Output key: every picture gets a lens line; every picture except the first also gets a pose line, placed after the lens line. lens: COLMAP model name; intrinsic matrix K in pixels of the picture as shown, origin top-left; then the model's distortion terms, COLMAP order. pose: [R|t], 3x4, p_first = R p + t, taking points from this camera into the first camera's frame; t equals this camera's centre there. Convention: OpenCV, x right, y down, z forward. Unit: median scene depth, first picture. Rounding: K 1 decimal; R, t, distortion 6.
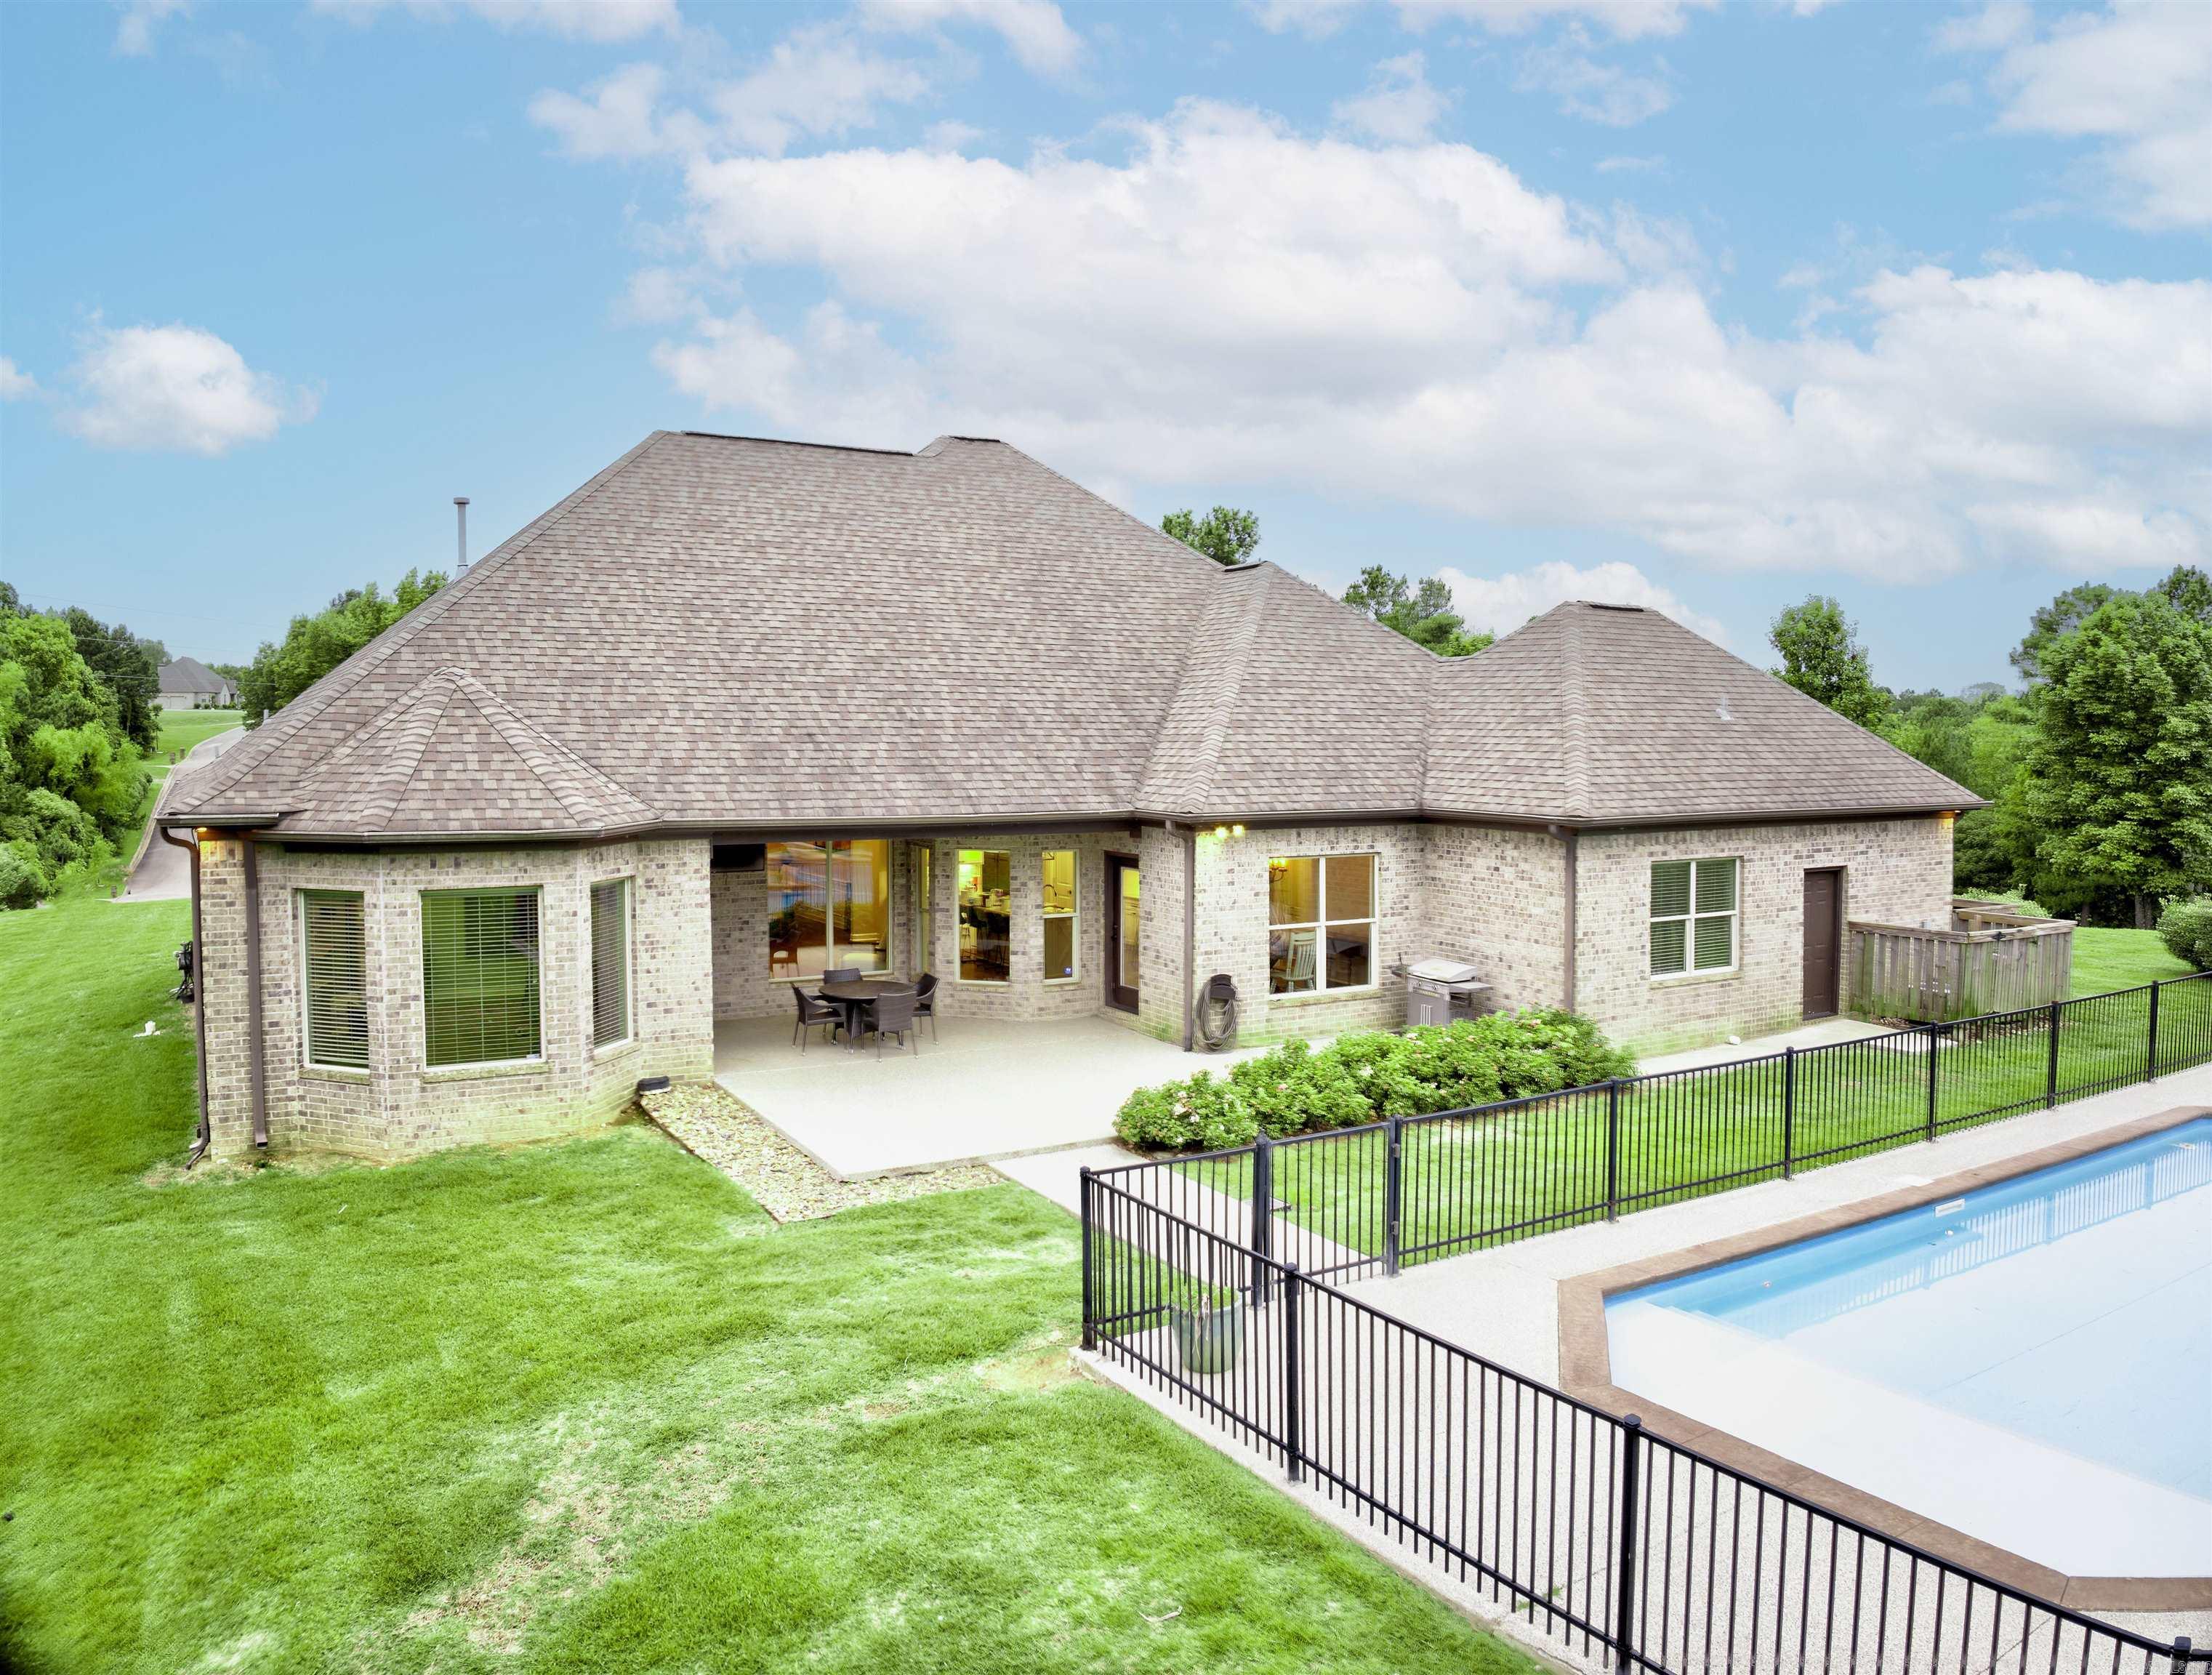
lens RADIAL K [[1588.6, 0, 1106.0], [0, 1588.6, 822.4], [0, 0, 1]] dist [-0.115145, -0.006406]
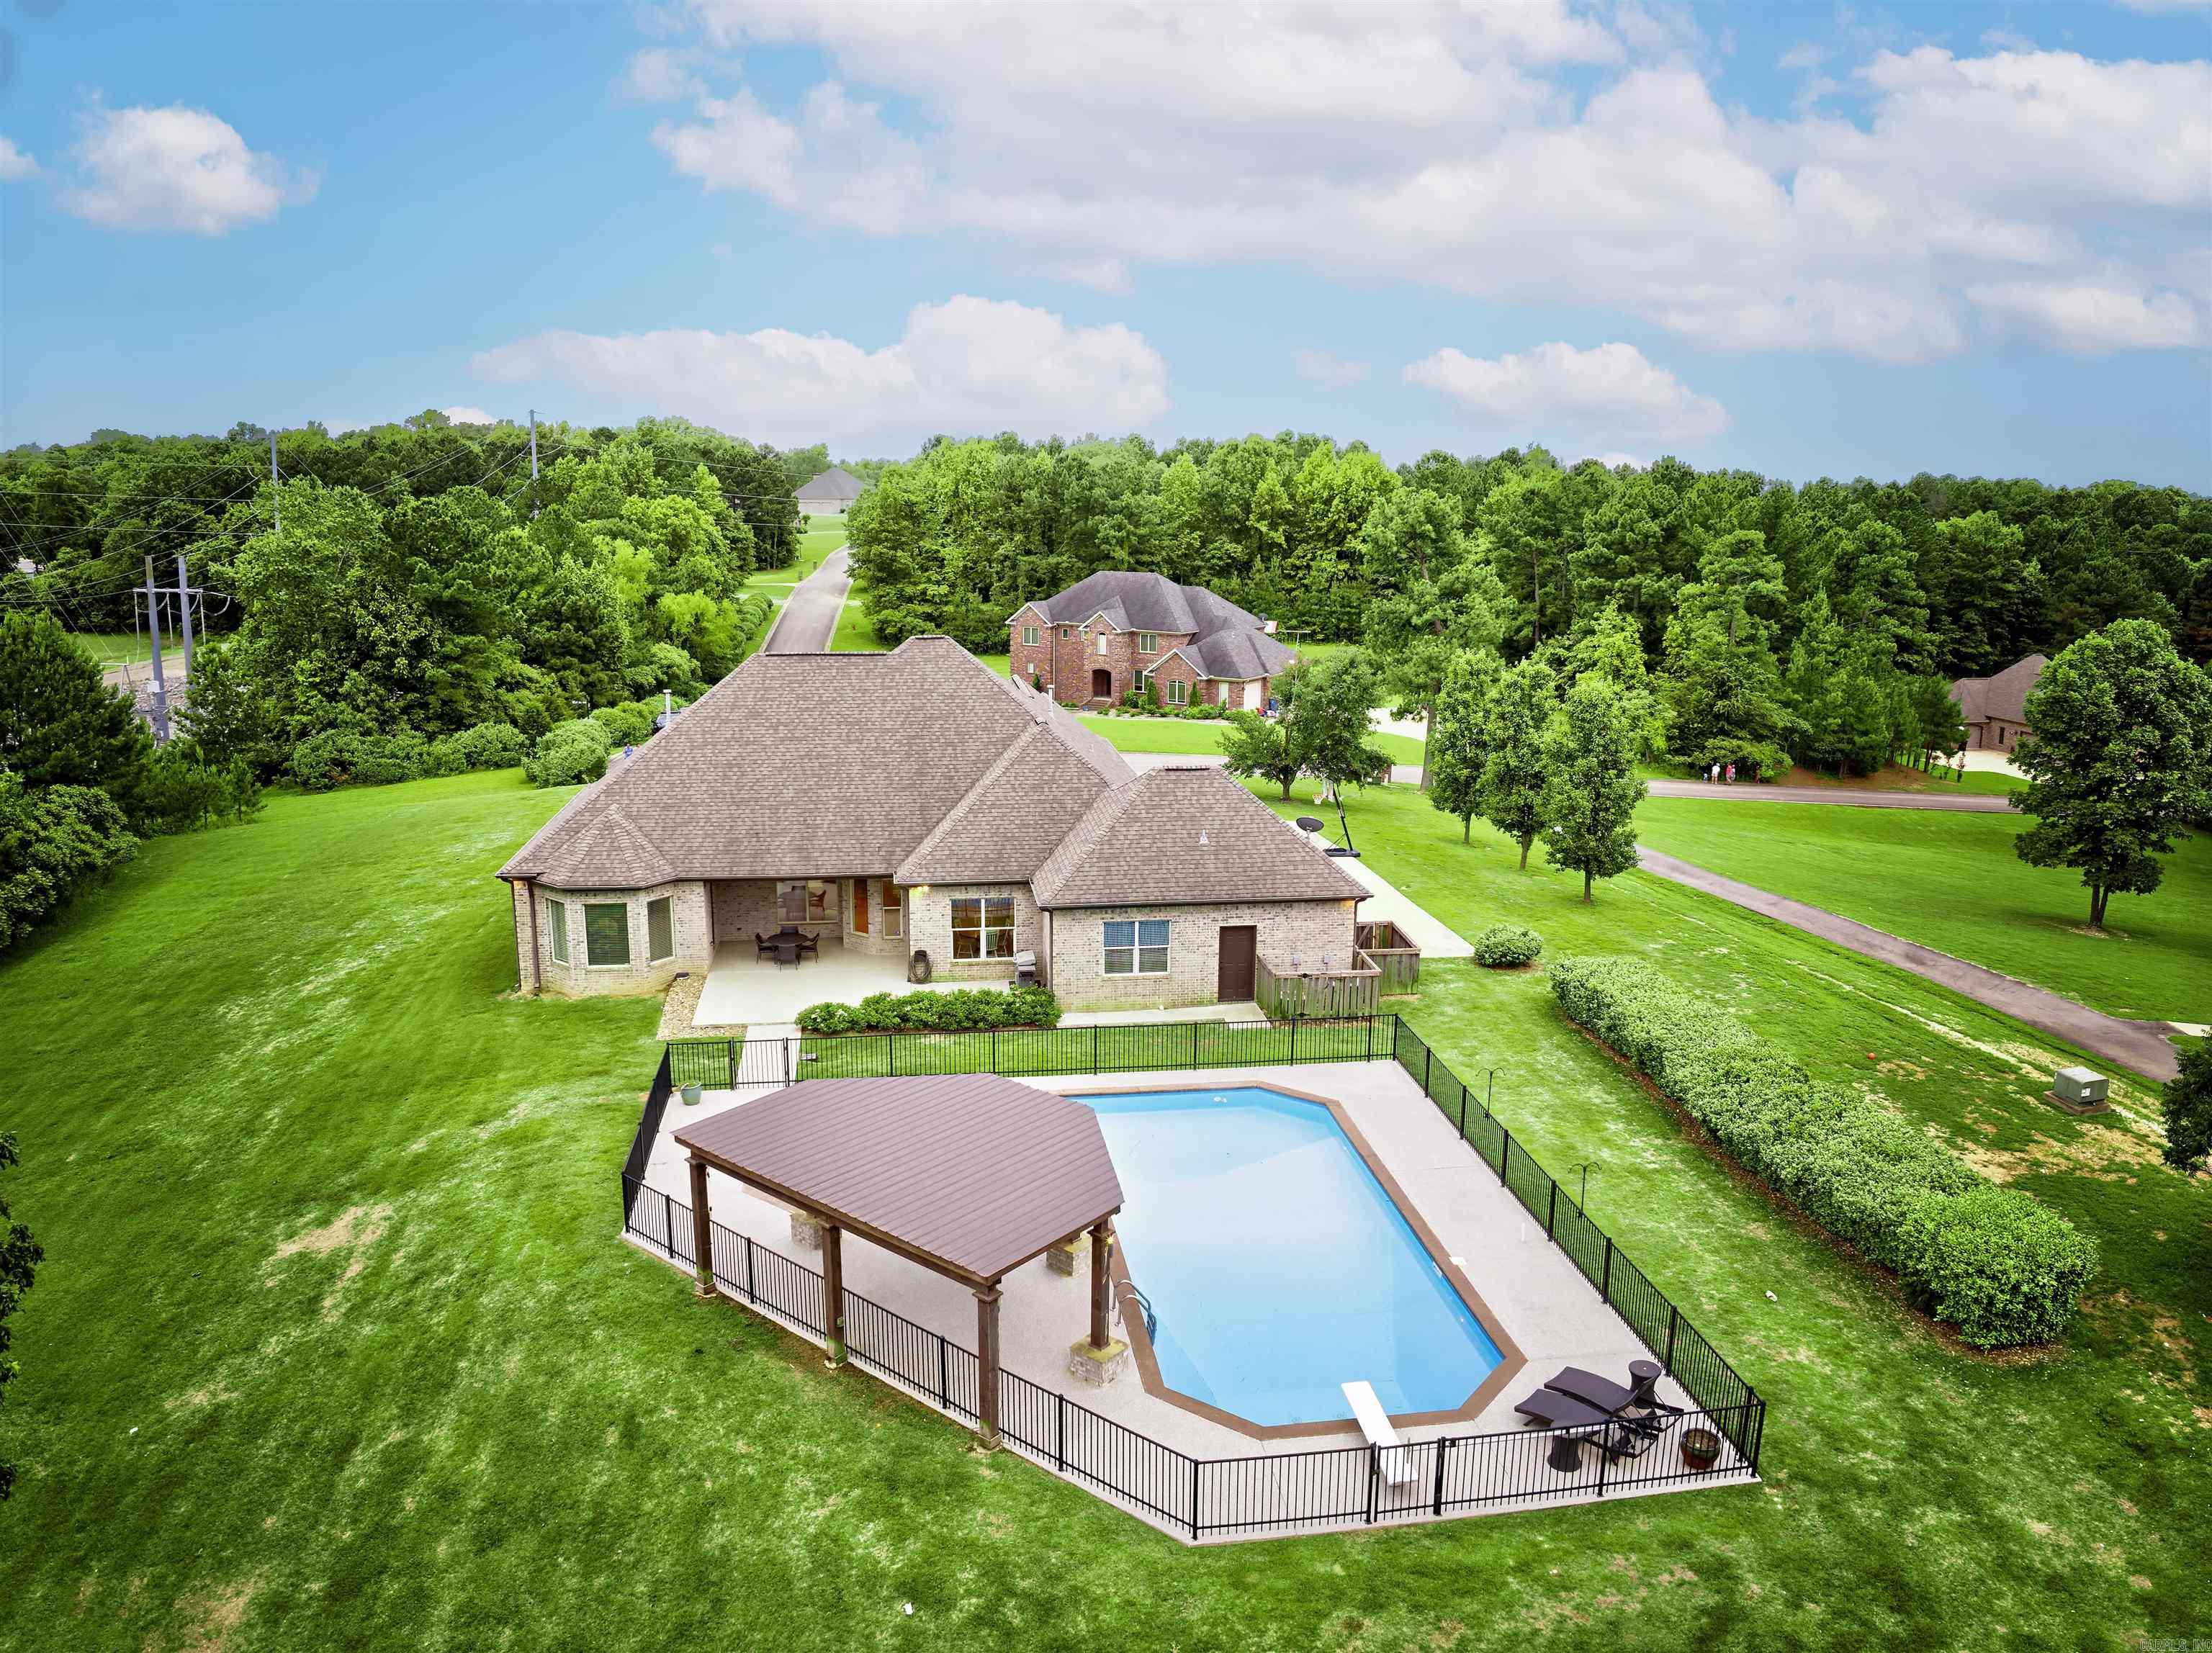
lens RADIAL K [[1572.0, 0, 1138.7], [0, 1572.0, 815.4], [0, 0, 1]] dist [-0.104023, -0.022463]
pose [[0.926300, 0.081351, -0.367901, 1.158805], [-0.026557, 0.988082, 0.151623, -0.436893], [0.375850, -0.130678, 0.917420, -0.892650]]
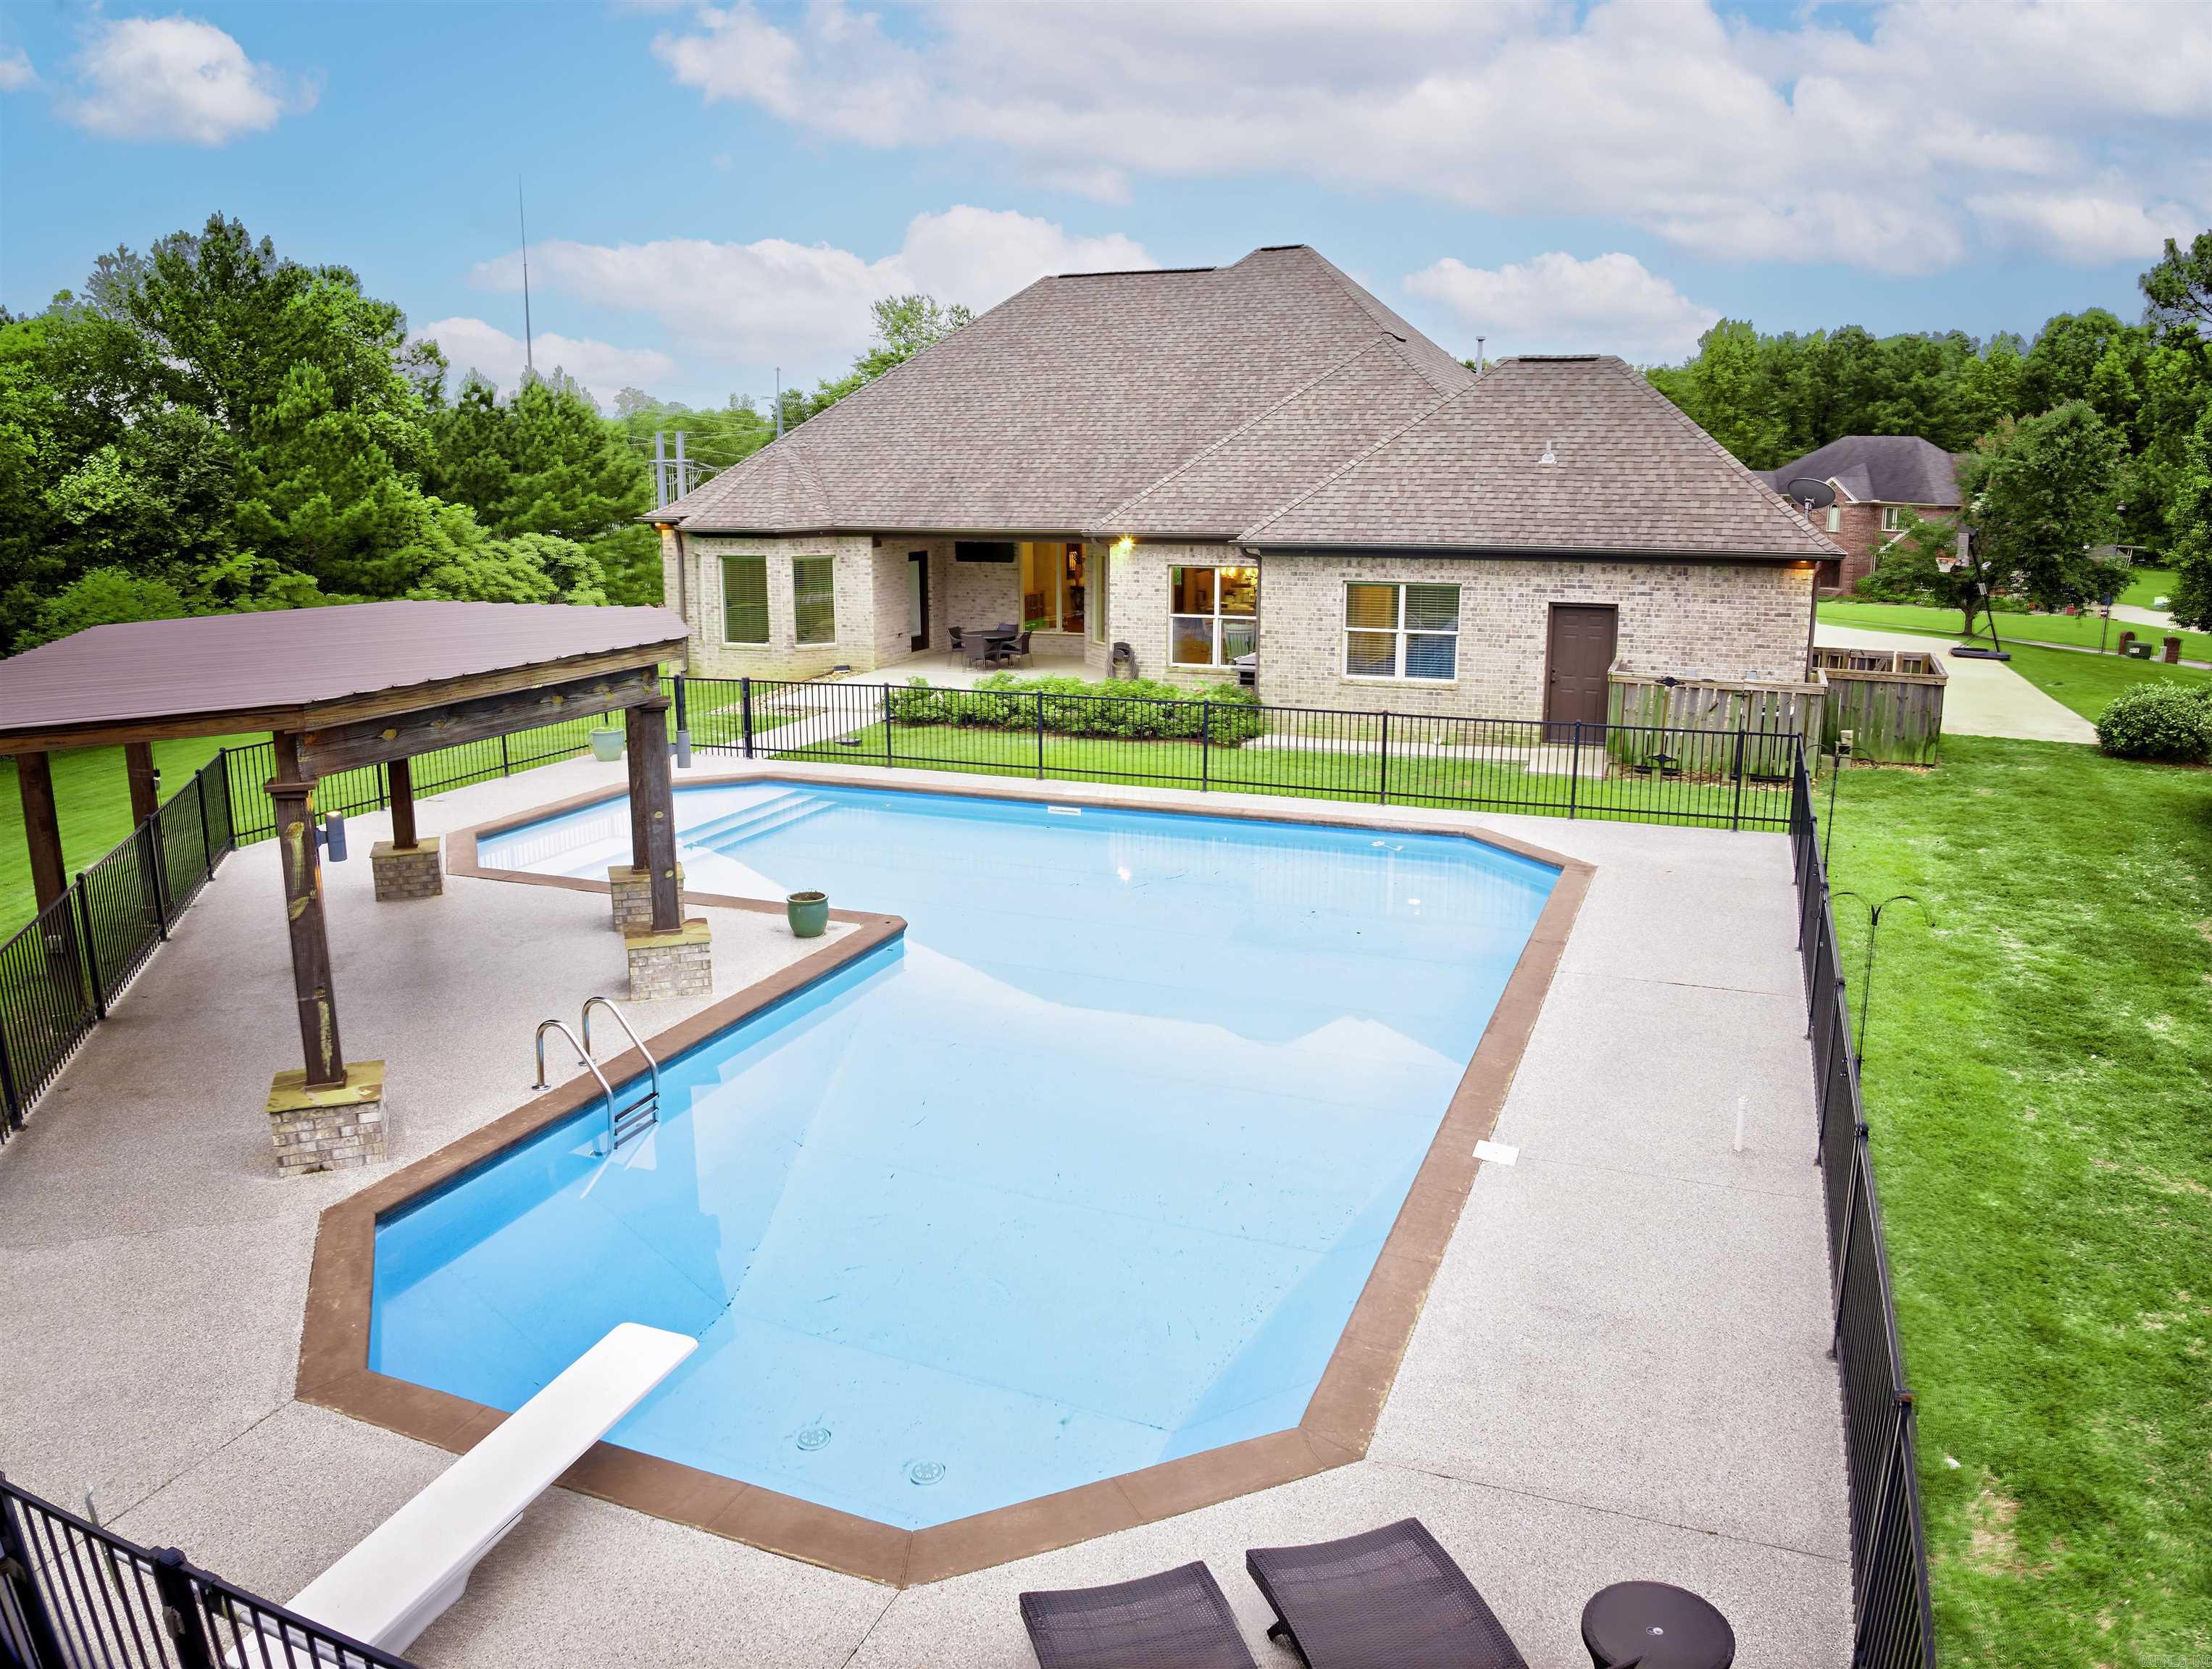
lens RADIAL K [[1588.3, 0, 1106.0], [0, 1588.3, 819.4], [0, 0, 1]] dist [-0.115145, -0.006406]
pose [[0.603058, 0.167577, -0.779897, 1.239651], [-0.037180, 0.982527, 0.182367, -0.010150], [0.796831, -0.080981, 0.598751, 0.095009]]
